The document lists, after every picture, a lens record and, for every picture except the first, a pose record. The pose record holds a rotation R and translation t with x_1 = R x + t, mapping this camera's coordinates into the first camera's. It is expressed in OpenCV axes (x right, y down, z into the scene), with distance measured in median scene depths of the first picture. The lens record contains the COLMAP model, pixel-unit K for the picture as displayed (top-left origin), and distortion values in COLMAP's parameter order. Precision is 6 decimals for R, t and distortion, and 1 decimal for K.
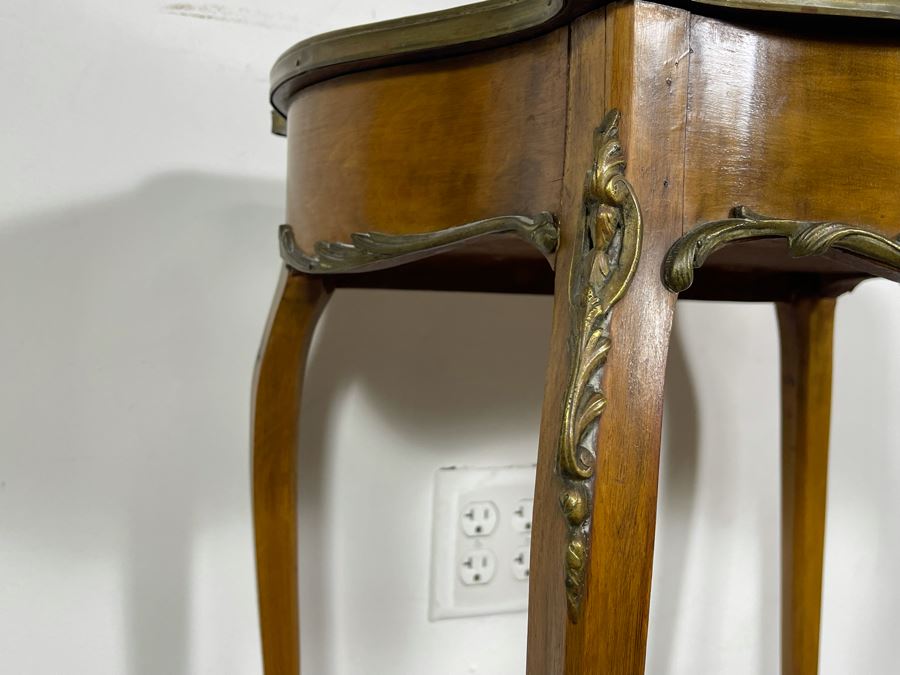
lens RADIAL K [[841.1, 0, 450.1], [0, 841.1, 326.0], [0, 0, 1]] dist [0.022533, 0.000000]
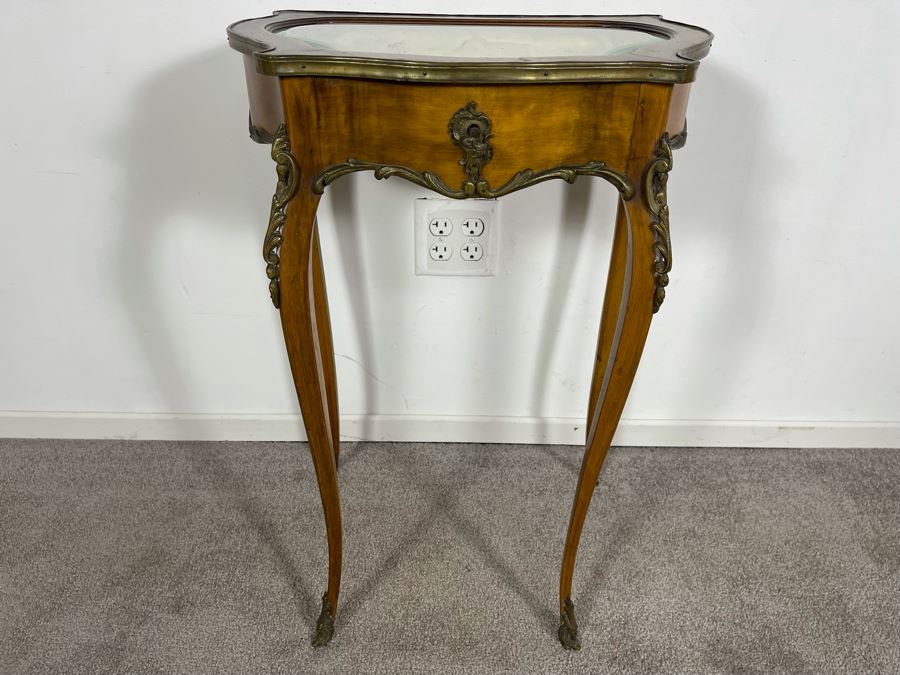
lens RADIAL K [[686.1, 0, 452.4], [0, 686.1, 331.5], [0, 0, 1]] dist [0.042935, -0.060025]
pose [[0.935981, 0.159027, -0.314085, 0.961468], [0.007887, 0.882466, 0.470310, -0.458939], [0.351962, -0.442679, 0.824717, -0.528571]]
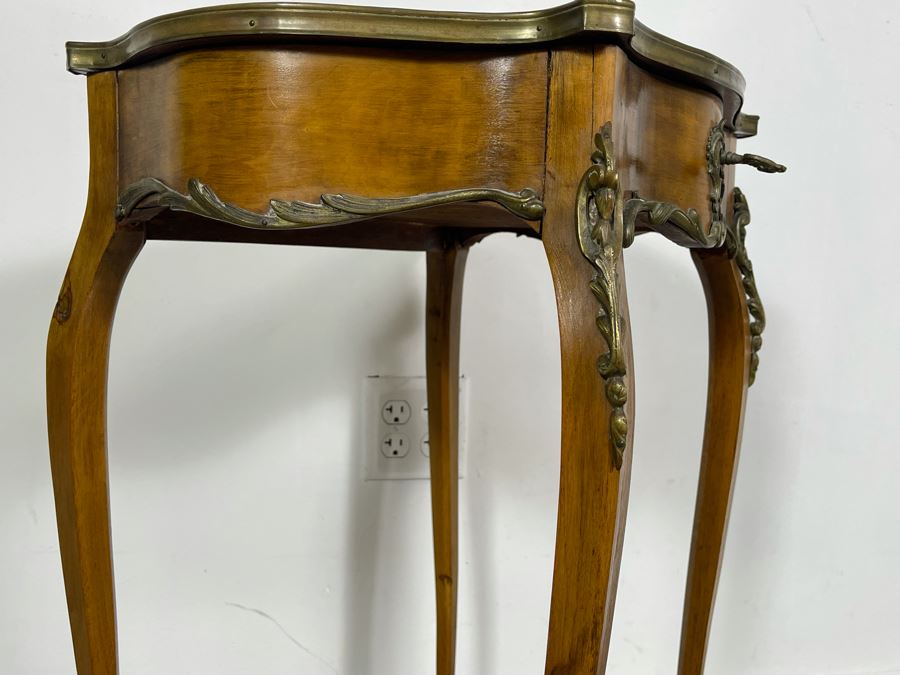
lens RADIAL K [[841.1, 0, 450.2], [0, 841.1, 328.9], [0, 0, 1]] dist [0.022533, 0.000000]
pose [[0.983727, 0.005031, -0.179598, 0.659126], [0.001726, 0.999297, 0.037451, 0.058726], [0.179661, -0.037151, 0.983027, -0.666190]]
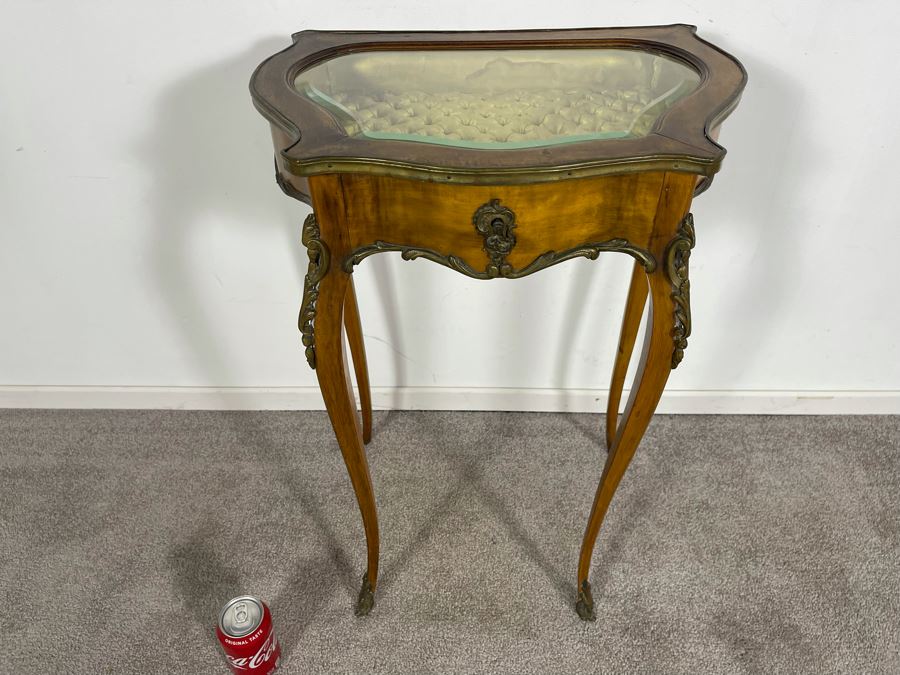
lens RADIAL K [[686.1, 0, 445.9], [0, 686.1, 333.5], [0, 0, 1]] dist [0.042935, -0.060025]
pose [[0.923469, 0.203354, -0.325349, 0.910273], [0.042468, 0.788598, 0.613441, -0.846580], [0.381315, -0.580311, 0.719610, -0.382331]]
